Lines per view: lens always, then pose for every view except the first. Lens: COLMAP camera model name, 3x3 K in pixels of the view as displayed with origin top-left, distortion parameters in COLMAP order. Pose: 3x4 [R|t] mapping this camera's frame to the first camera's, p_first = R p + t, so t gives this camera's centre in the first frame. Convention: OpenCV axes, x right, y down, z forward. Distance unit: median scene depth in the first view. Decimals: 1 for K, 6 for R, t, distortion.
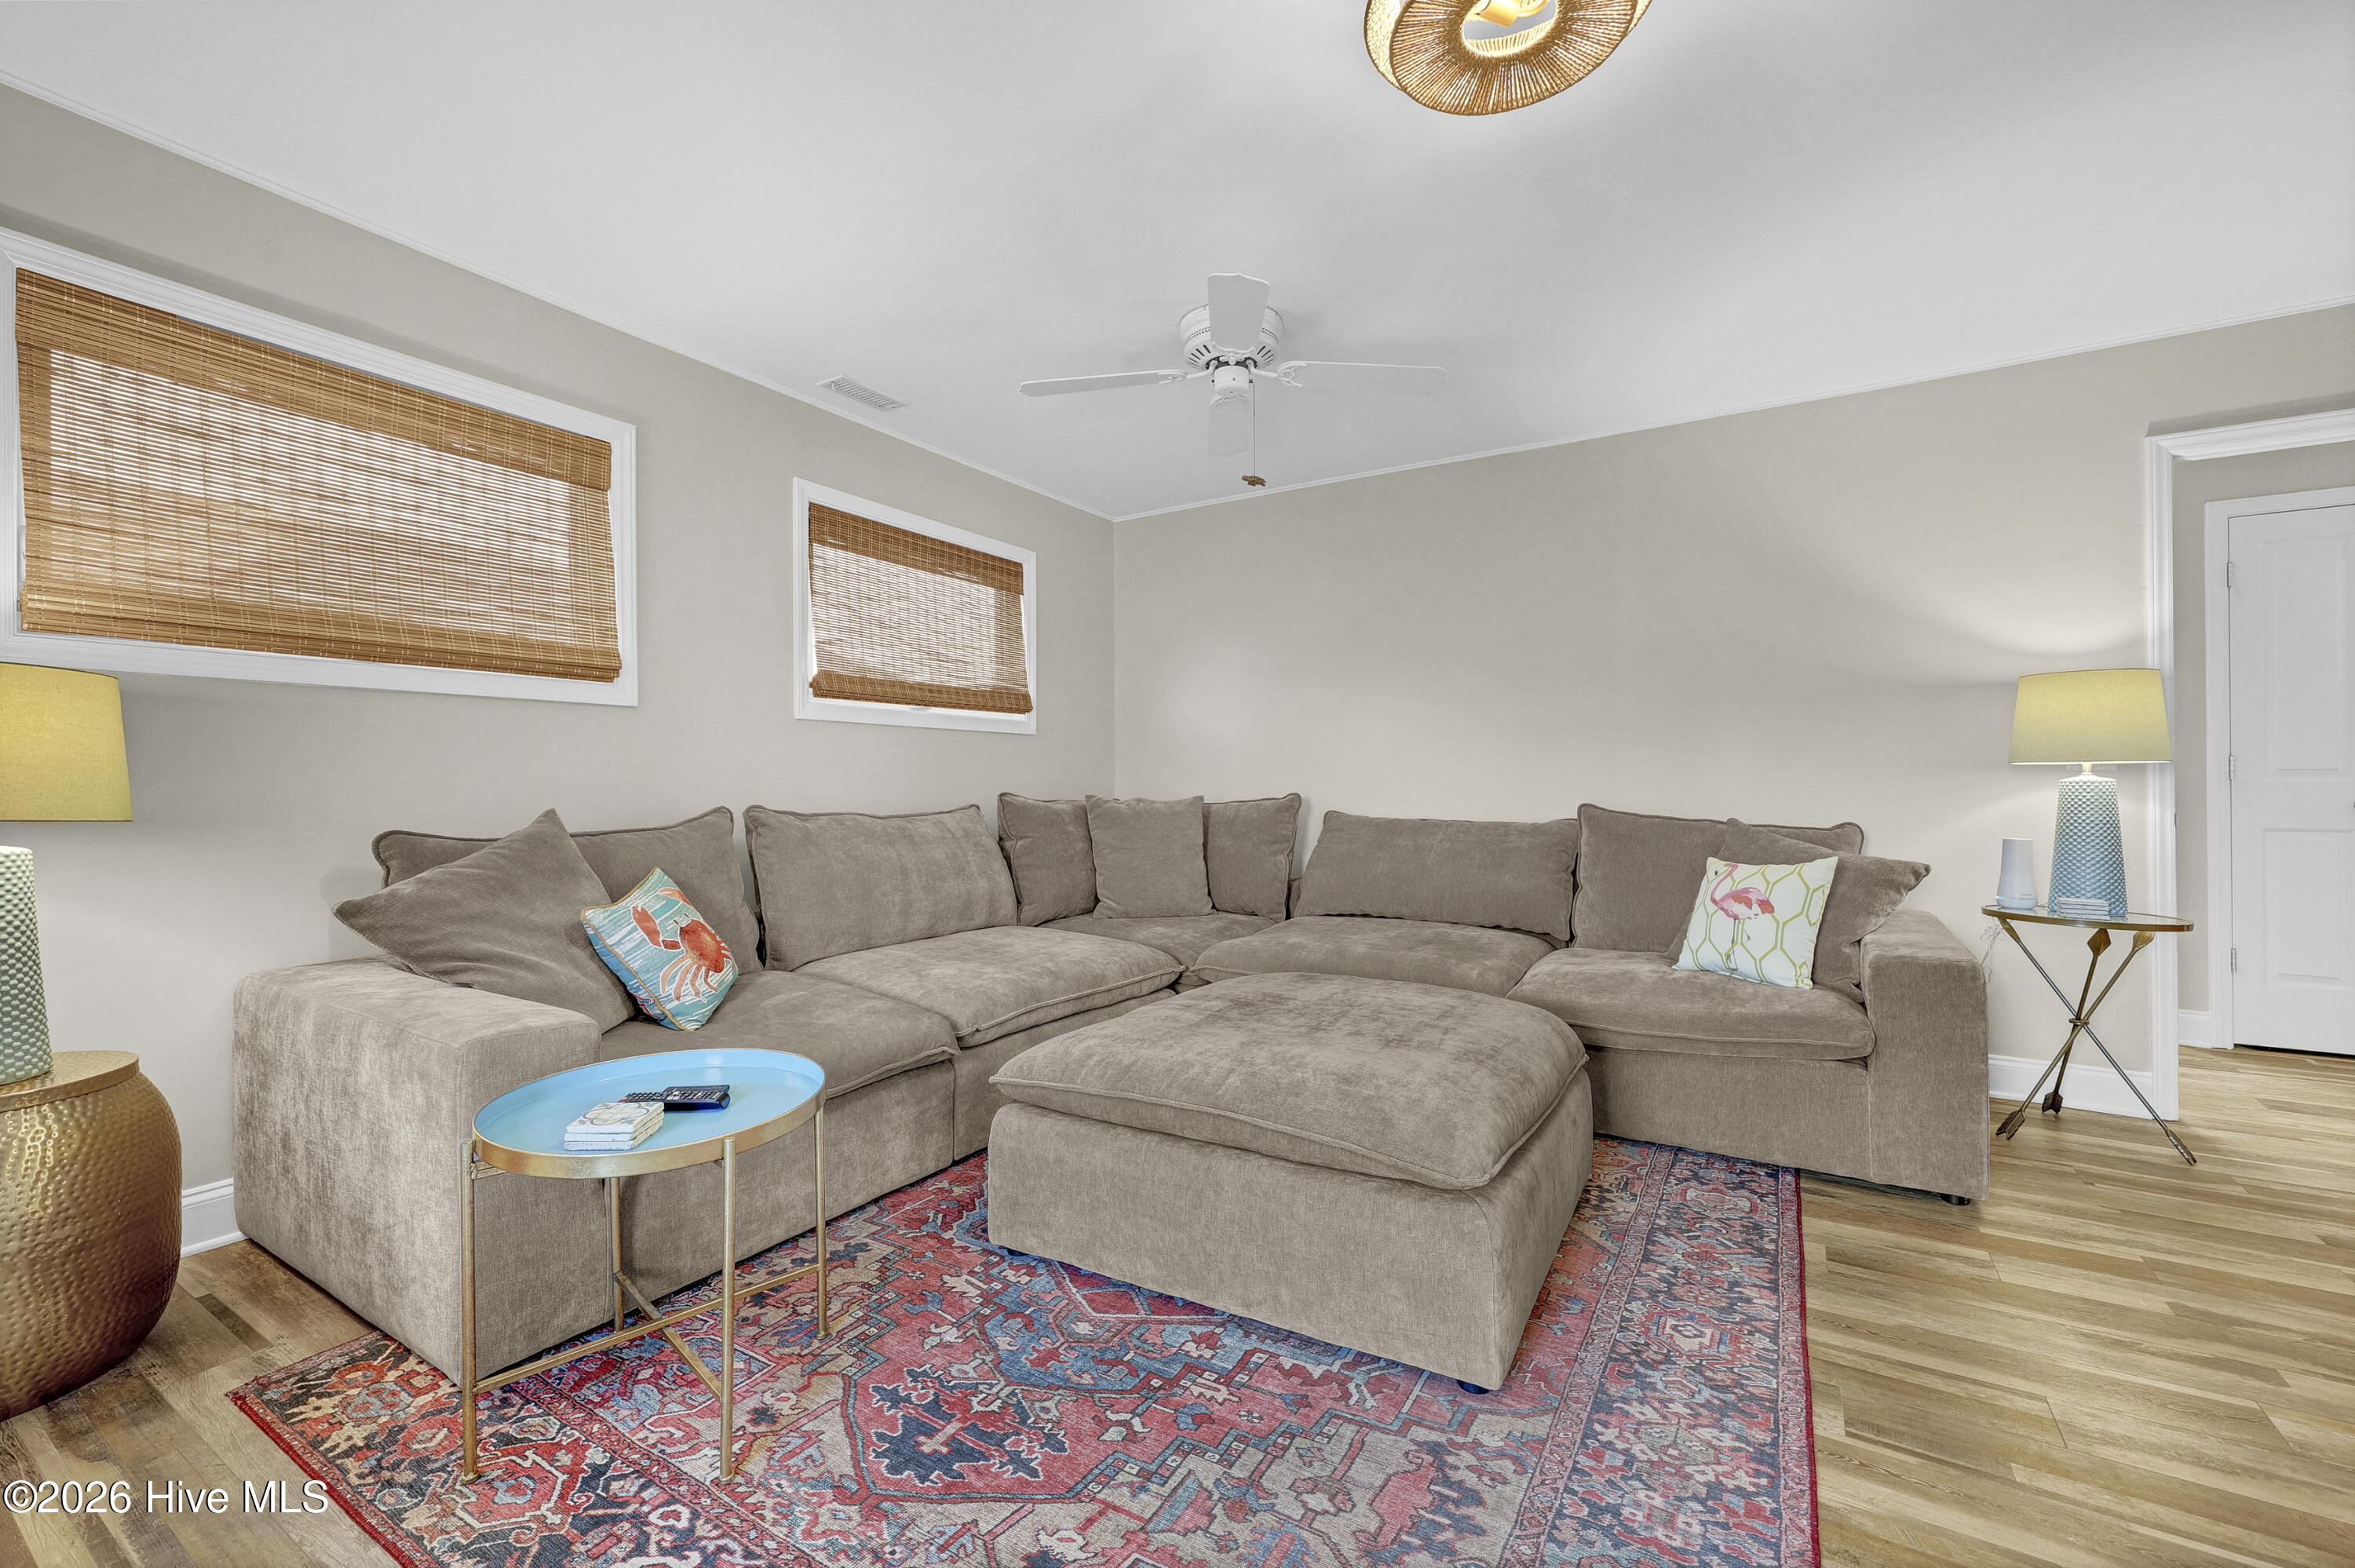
lens RADIAL K [[979.2, 0, 1177.4], [0, 979.2, 783.6], [0, 0, 1]] dist [0.000983, 0.000341]
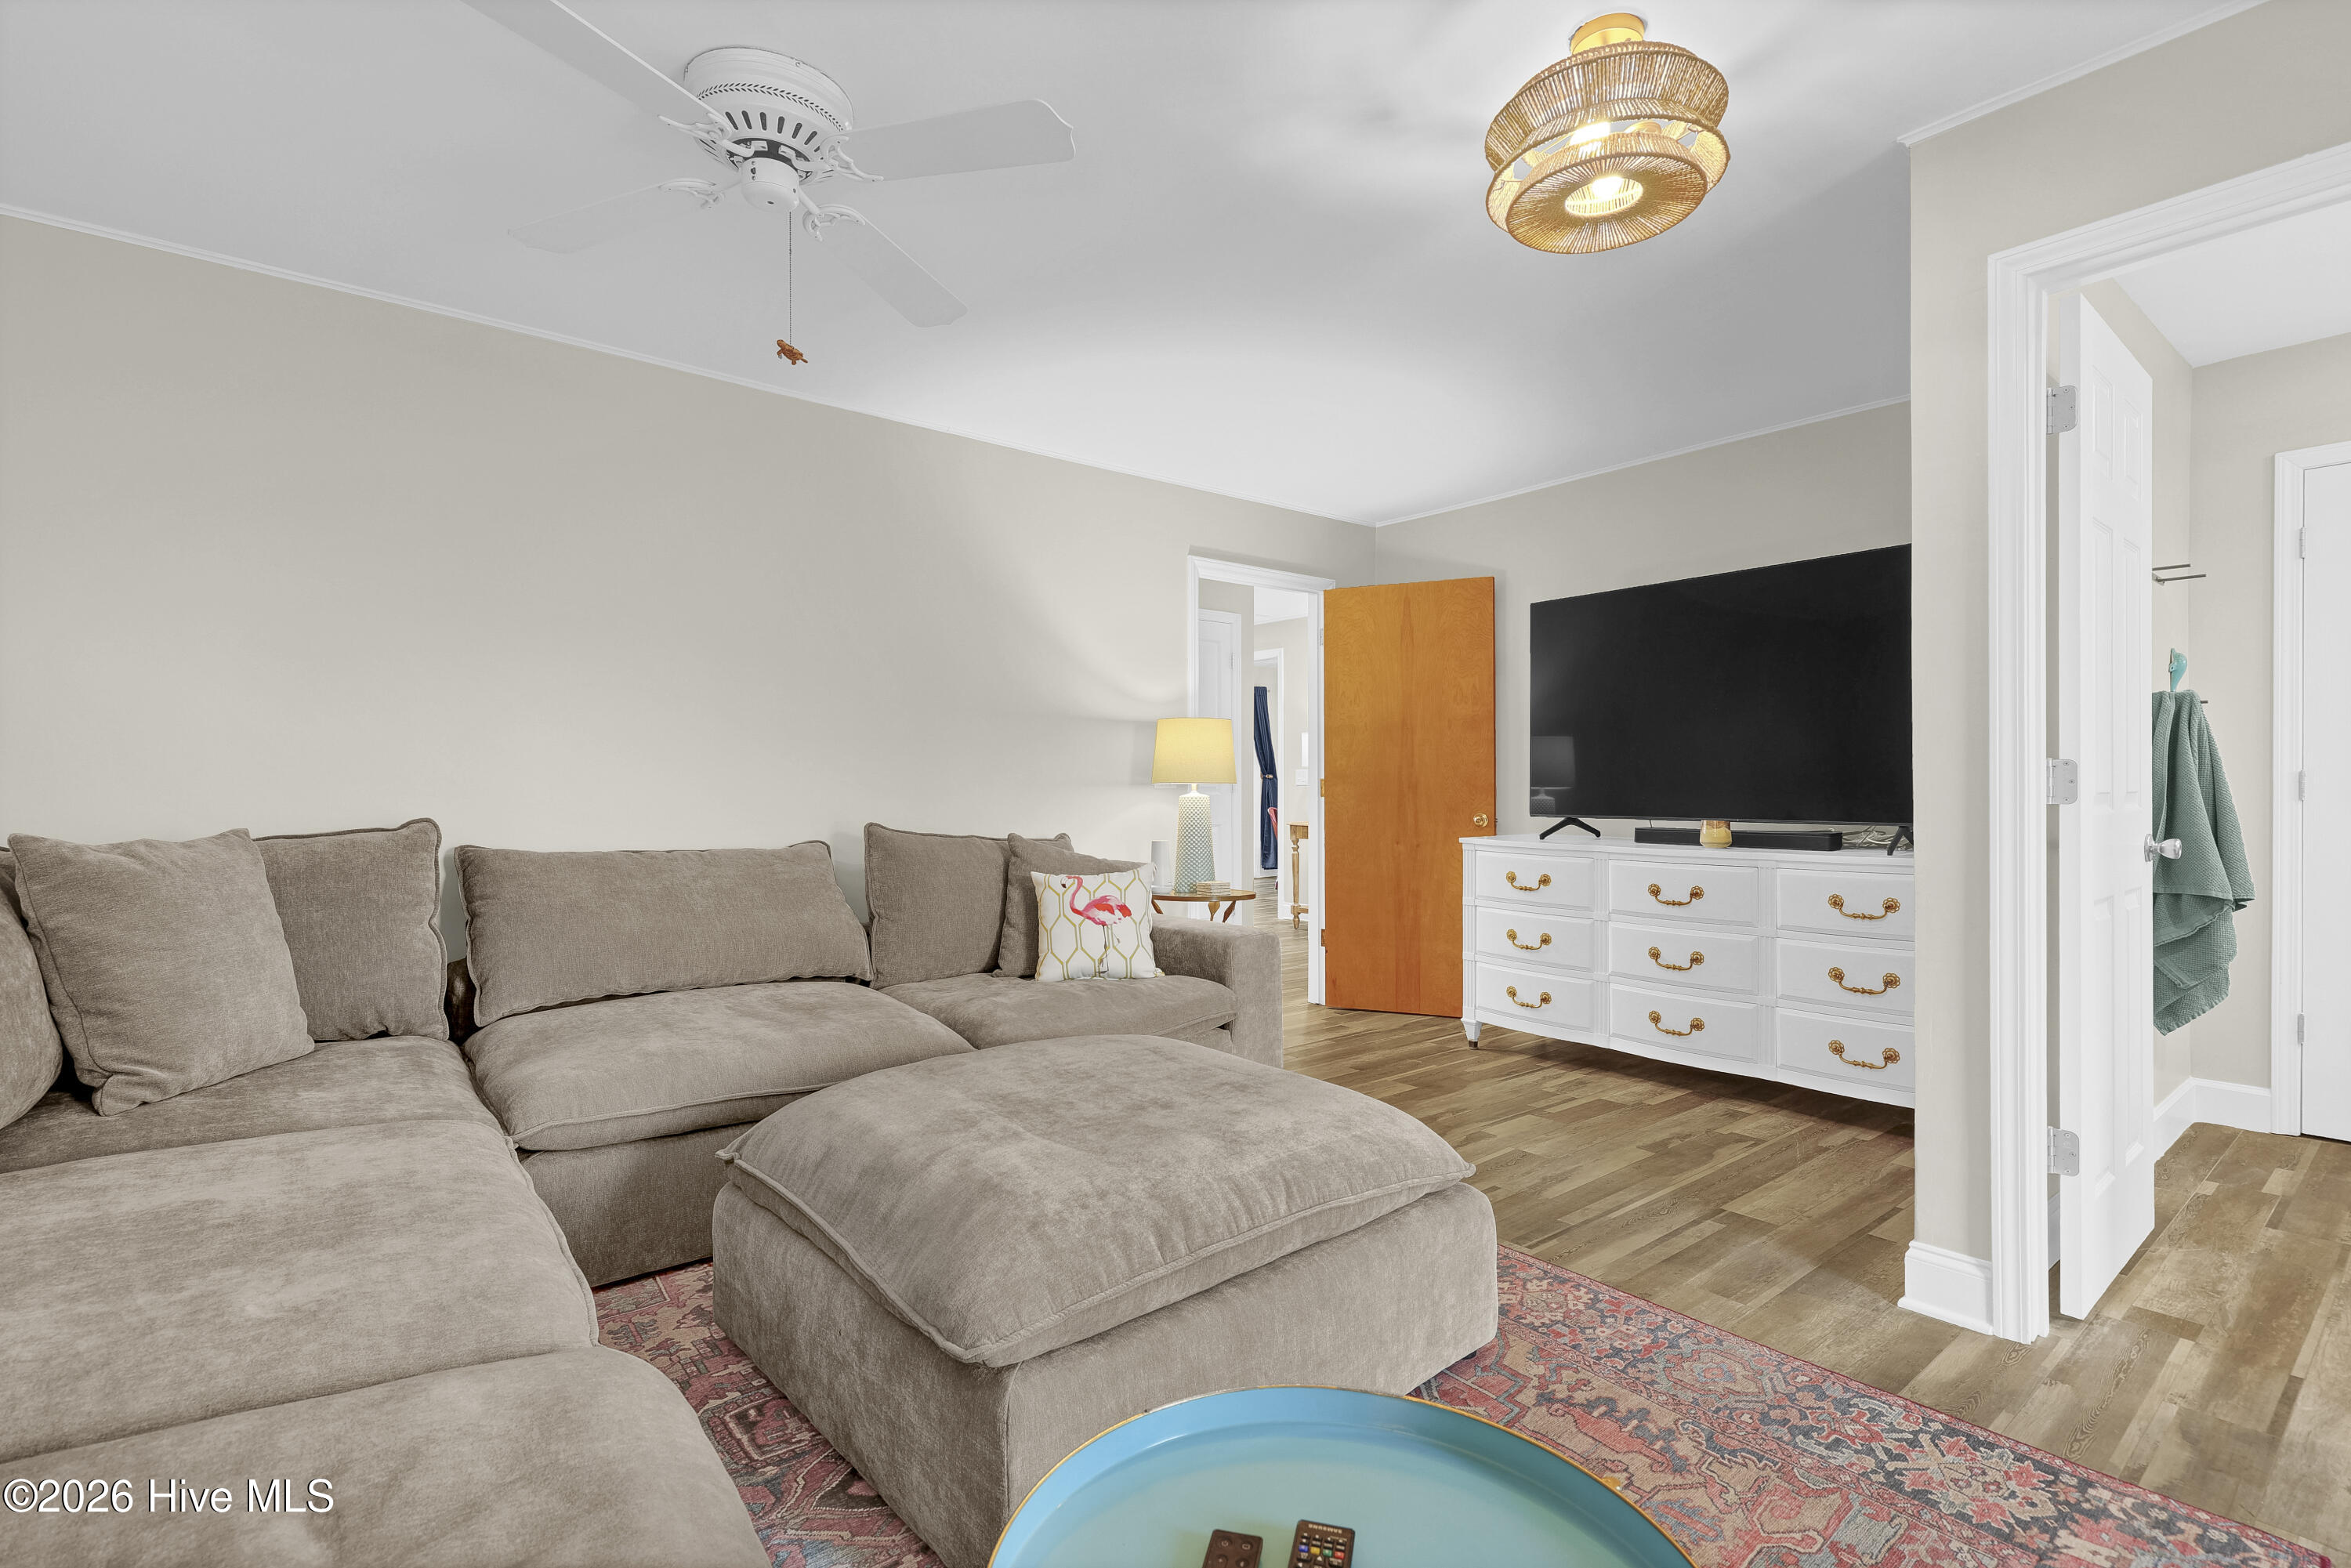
lens RADIAL K [[1113.1, 0, 1180.4], [0, 1113.1, 785.2], [0, 0, 1]] dist [-0.002620, 0.000571]
pose [[0.314921, 0.007164, 0.949091, -0.580361], [0.002371, 0.999962, -0.008335, -0.006603], [-0.949115, 0.004875, 0.314892, 0.533281]]
